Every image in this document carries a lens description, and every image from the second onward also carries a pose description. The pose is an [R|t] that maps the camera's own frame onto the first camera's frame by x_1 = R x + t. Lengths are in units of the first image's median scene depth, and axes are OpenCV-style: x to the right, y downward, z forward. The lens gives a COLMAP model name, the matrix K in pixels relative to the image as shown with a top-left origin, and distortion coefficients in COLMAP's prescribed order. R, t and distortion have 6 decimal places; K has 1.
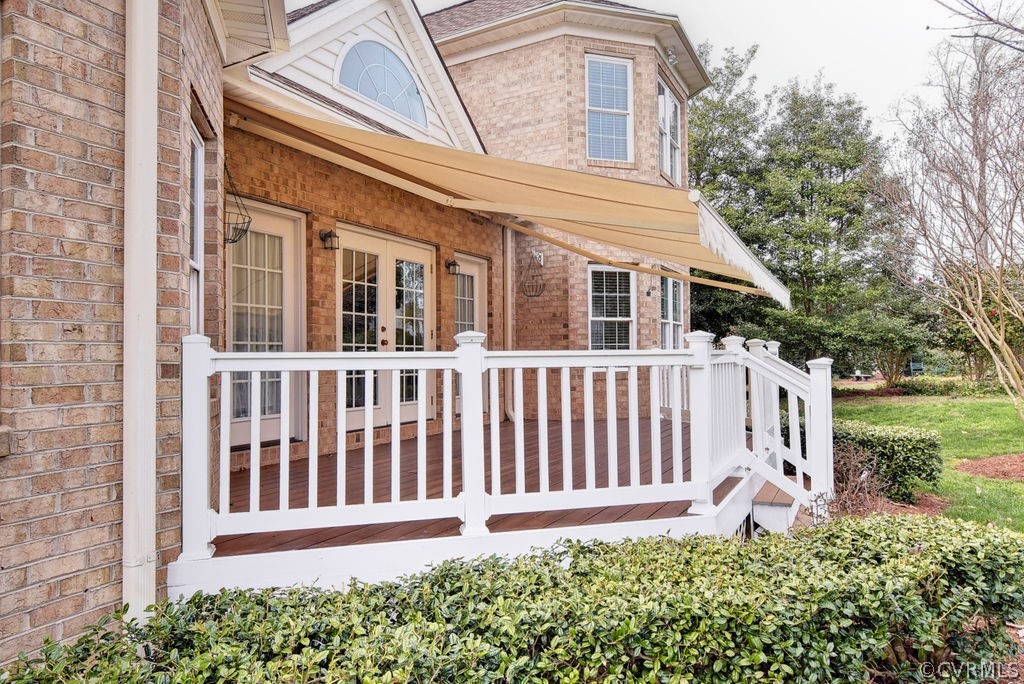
lens RADIAL K [[620.4, 0, 512.0], [0, 620.4, 342.0], [0, 0, 1]] dist [0.002461, 0.000195]
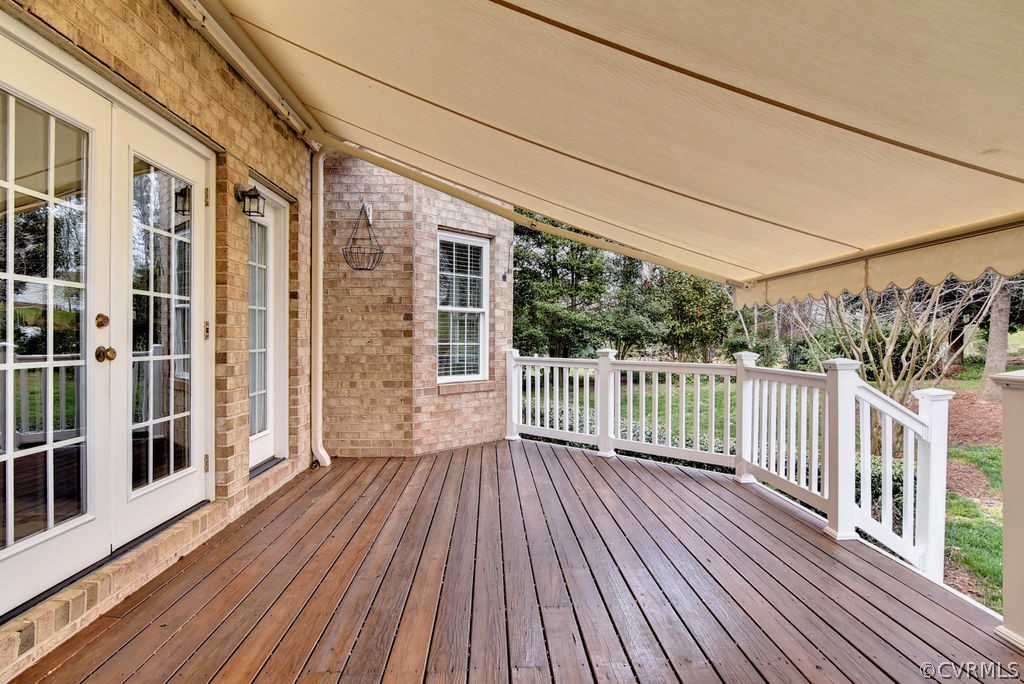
lens RADIAL K [[551.1, 0, 512.0], [0, 551.1, 342.0], [0, 0, 1]] dist [-0.005442, -0.001475]
pose [[0.858480, 0.007534, 0.512792, -0.123499], [-0.024216, 0.999372, 0.025858, -0.017273], [-0.512275, -0.034616, 0.858123, 0.425404]]
